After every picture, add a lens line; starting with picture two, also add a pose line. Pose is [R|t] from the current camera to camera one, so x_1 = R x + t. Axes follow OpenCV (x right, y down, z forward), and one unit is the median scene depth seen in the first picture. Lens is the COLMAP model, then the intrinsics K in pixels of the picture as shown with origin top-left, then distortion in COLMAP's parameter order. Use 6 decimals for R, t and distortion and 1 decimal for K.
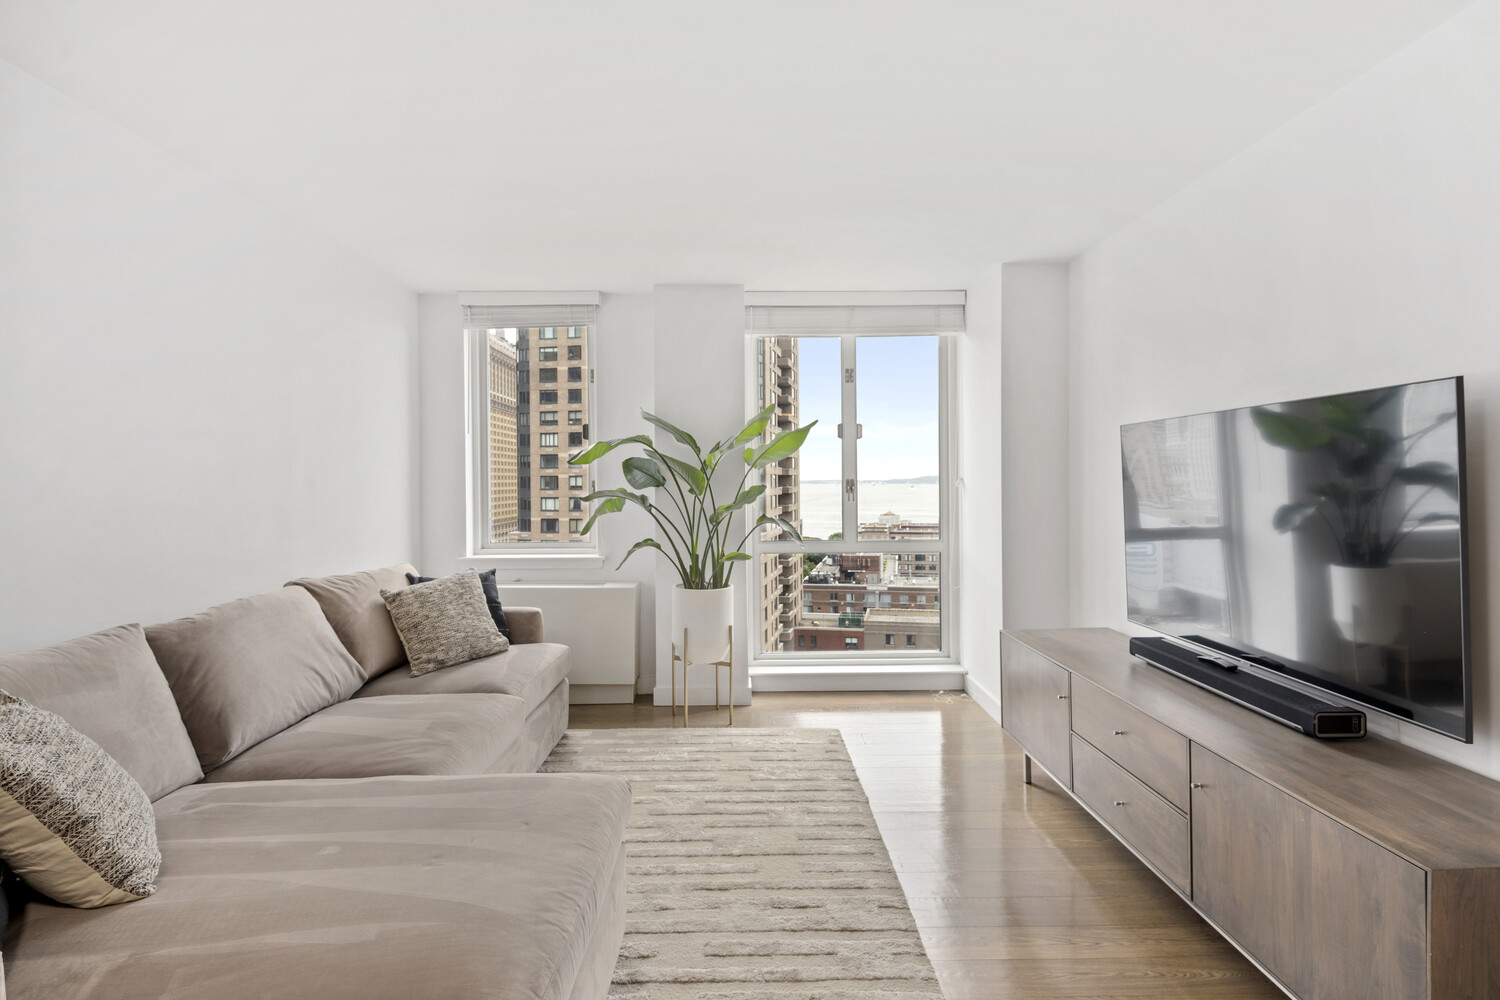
lens RADIAL K [[732.2, 0, 749.4], [0, 732.2, 486.5], [0, 0, 1]] dist [0.005060, -0.002906]
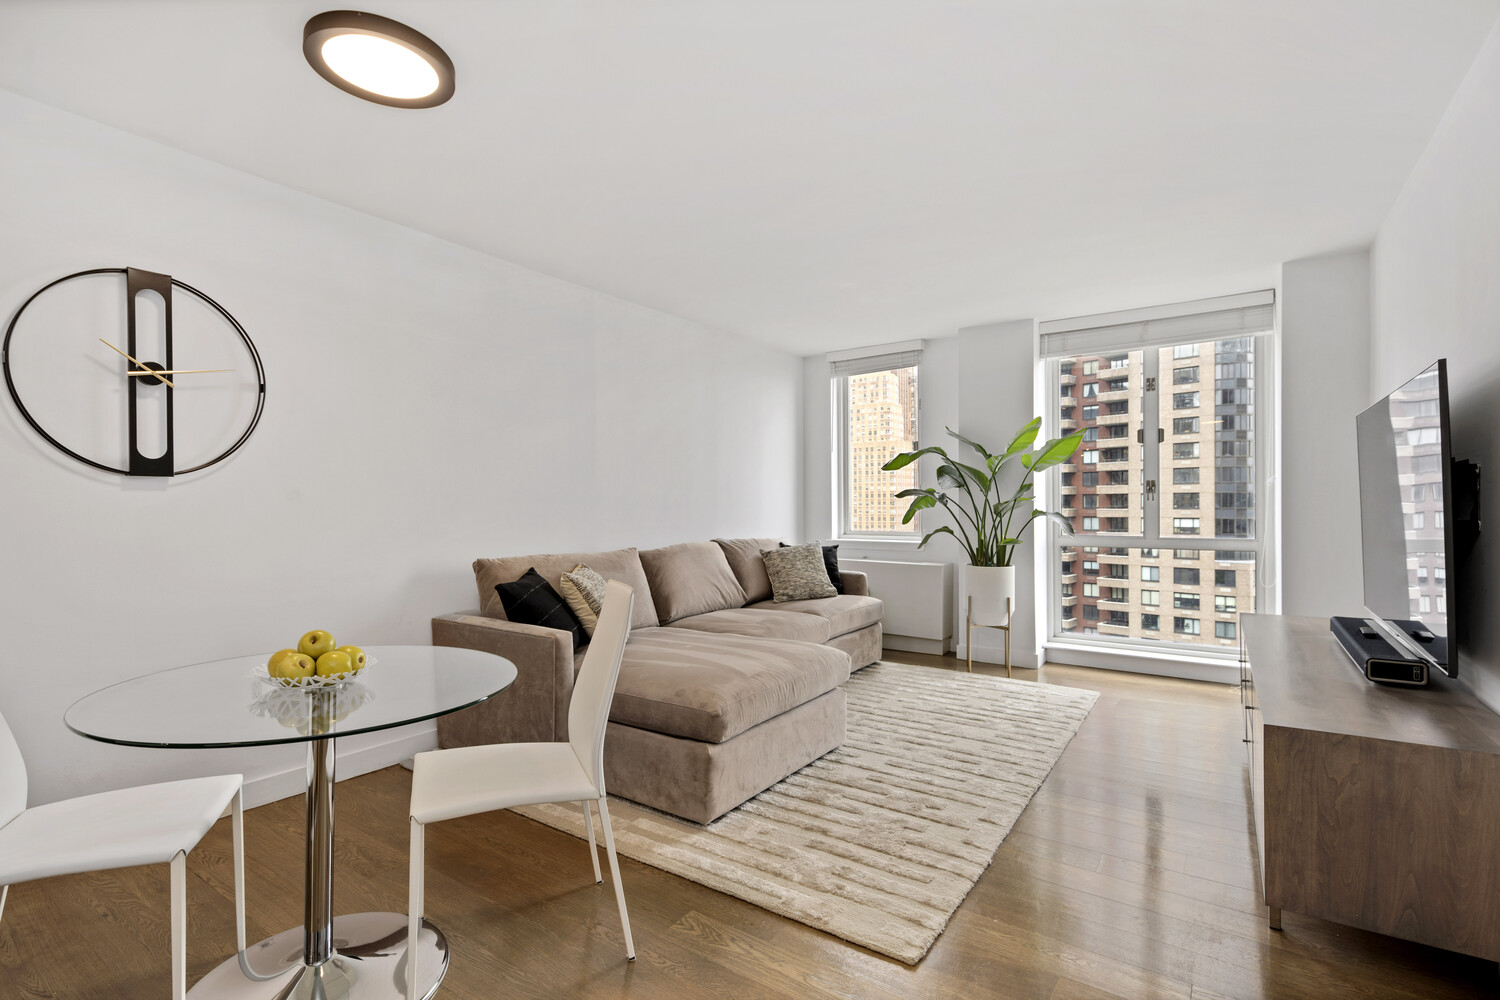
lens RADIAL K [[701.3, 0, 748.2], [0, 701.3, 509.3], [0, 0, 1]] dist [0.002174, 0.000632]
pose [[0.815482, 0.007936, -0.578728, 0.360525], [-0.005977, 0.999968, 0.005291, 0.043830], [0.578751, -0.000856, 0.815504, -0.269714]]
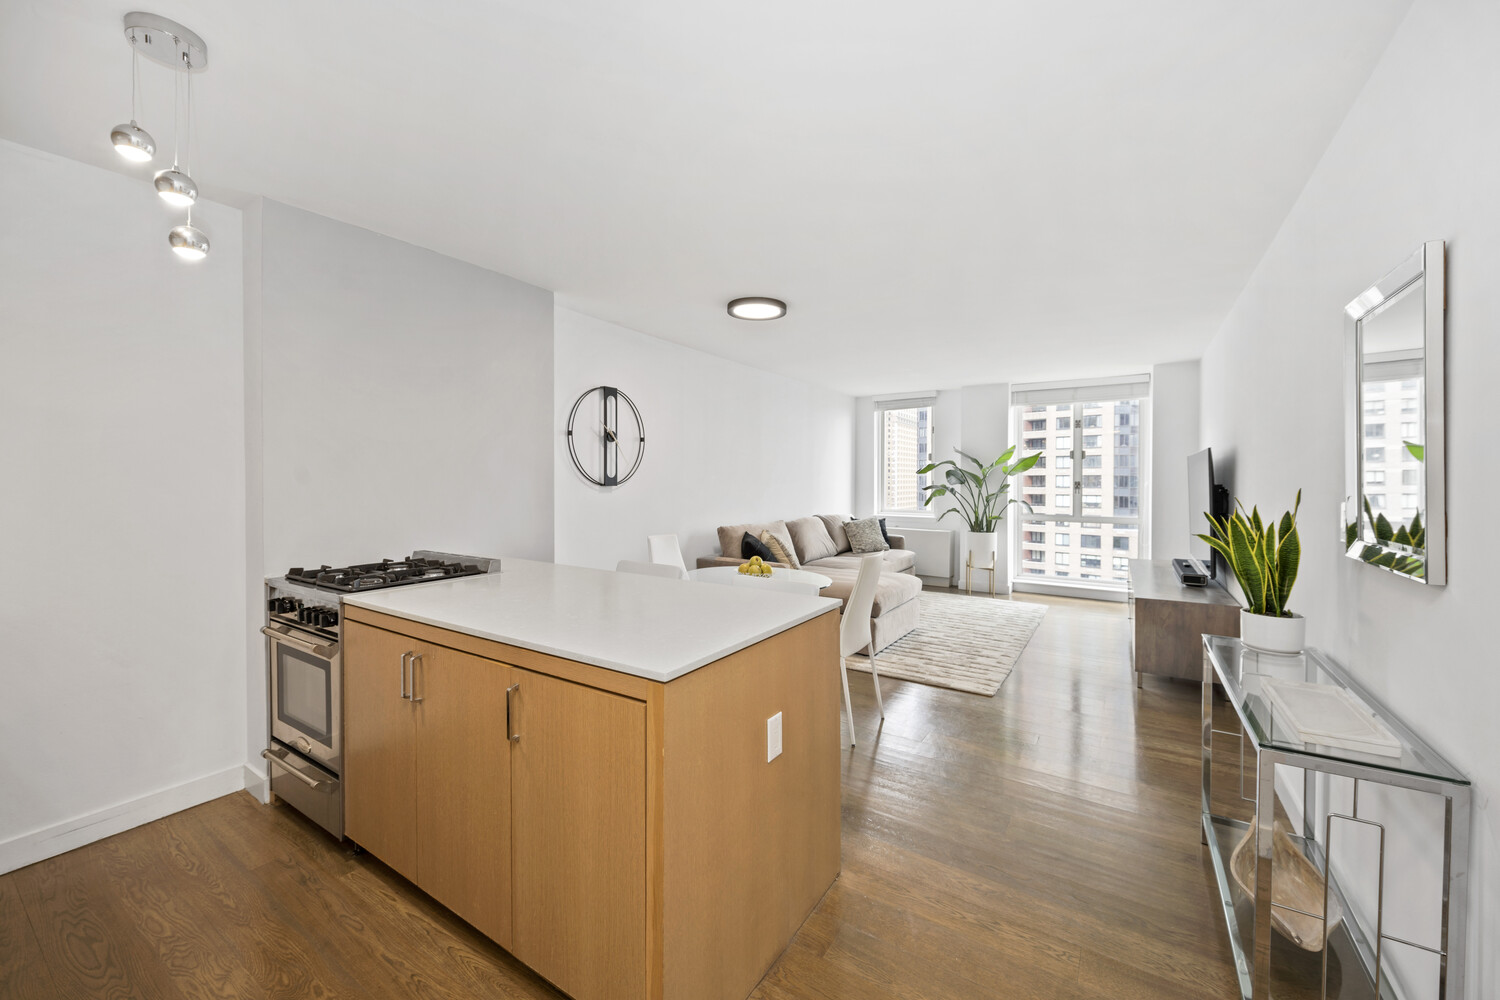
lens RADIAL K [[583.5, 0, 745.3], [0, 583.5, 487.3], [0, 0, 1]] dist [-0.000121, -0.000110]
pose [[0.829157, 0.017267, -0.558749, 0.374269], [-0.014044, 0.999851, 0.010058, 0.002102], [0.558839, -0.000492, 0.829276, -0.923820]]
